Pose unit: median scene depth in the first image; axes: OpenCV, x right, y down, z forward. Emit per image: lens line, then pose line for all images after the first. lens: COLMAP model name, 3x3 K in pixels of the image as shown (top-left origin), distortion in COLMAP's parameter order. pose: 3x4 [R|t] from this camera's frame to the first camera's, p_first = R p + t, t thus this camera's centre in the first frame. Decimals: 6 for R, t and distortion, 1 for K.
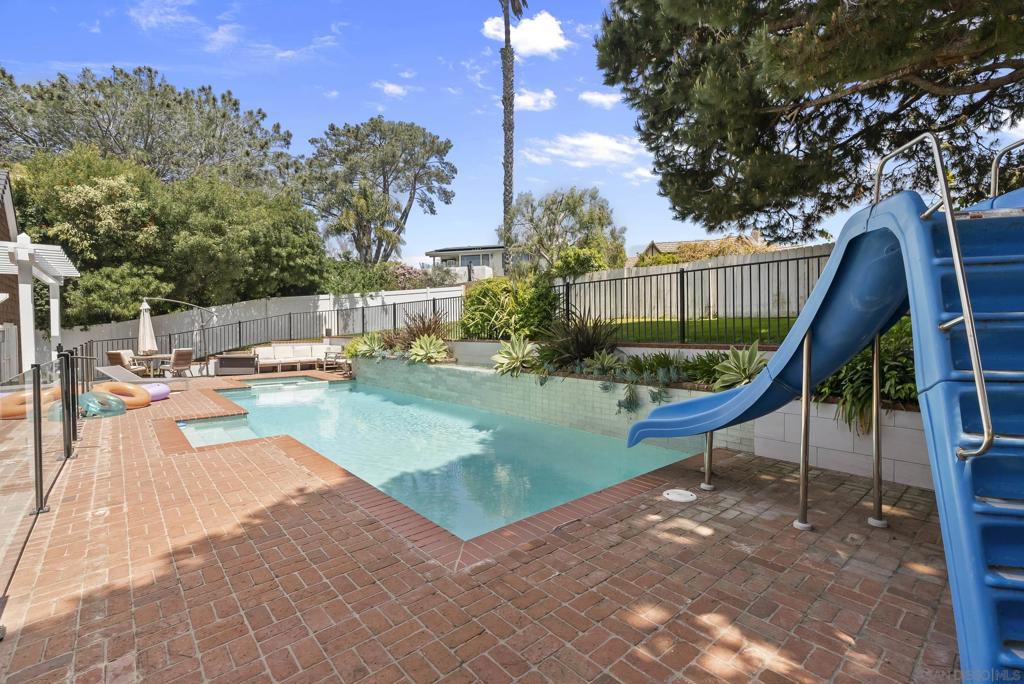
lens RADIAL K [[462.7, 0, 511.1], [0, 462.7, 337.2], [0, 0, 1]] dist [-0.003954, 0.000397]
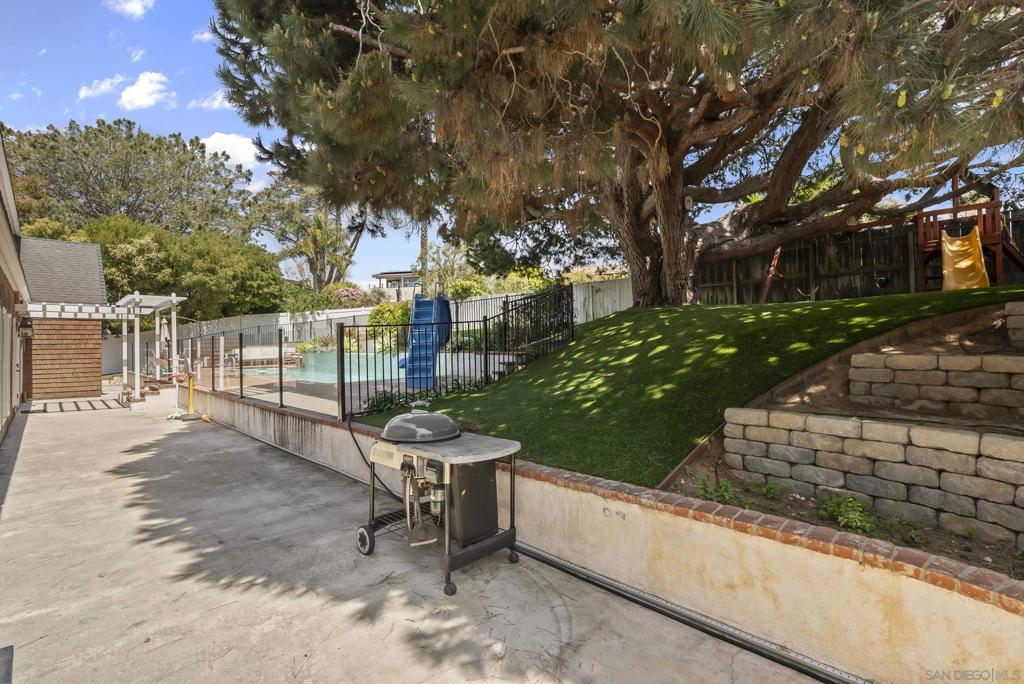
lens RADIAL K [[462.7, 0, 511.1], [0, 462.7, 337.2], [0, 0, 1]] dist [-0.003954, 0.000397]
pose [[0.996667, -0.009154, 0.081065, 0.151835], [0.011842, 0.999394, -0.032746, 0.032352], [-0.080716, 0.033597, 0.996171, -0.401083]]
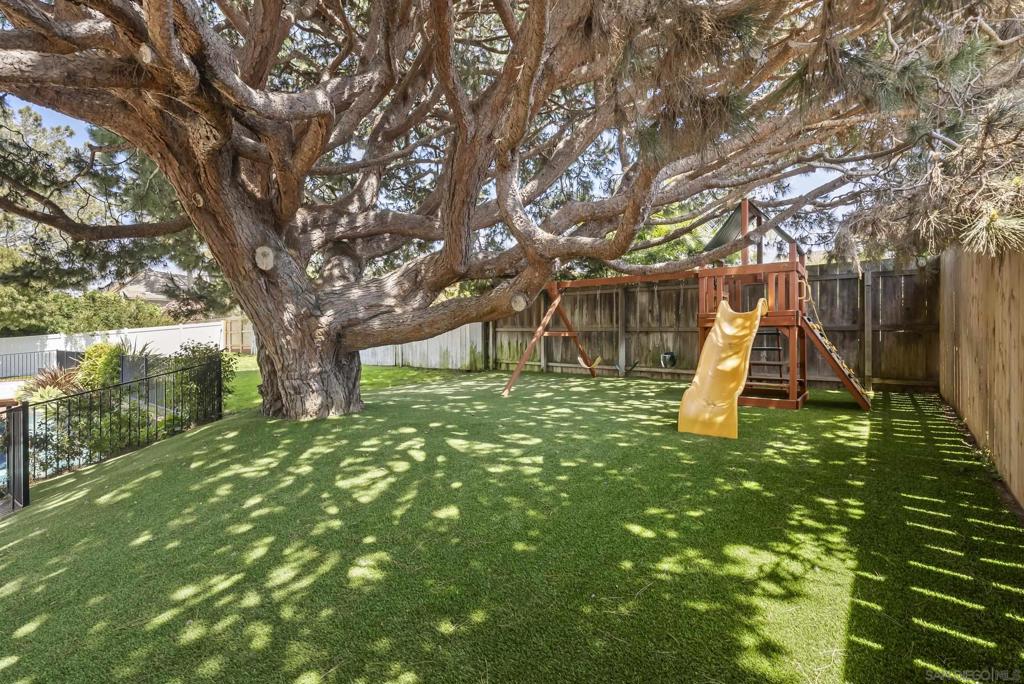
lens RADIAL K [[464.2, 0, 509.2], [0, 464.2, 338.6], [0, 0, 1]] dist [-0.000065, 0.000510]
pose [[0.984961, 0.001681, 0.172771, 0.435967], [0.001195, 0.999863, -0.016538, -0.056931], [-0.172775, 0.016496, 0.984823, -0.256207]]
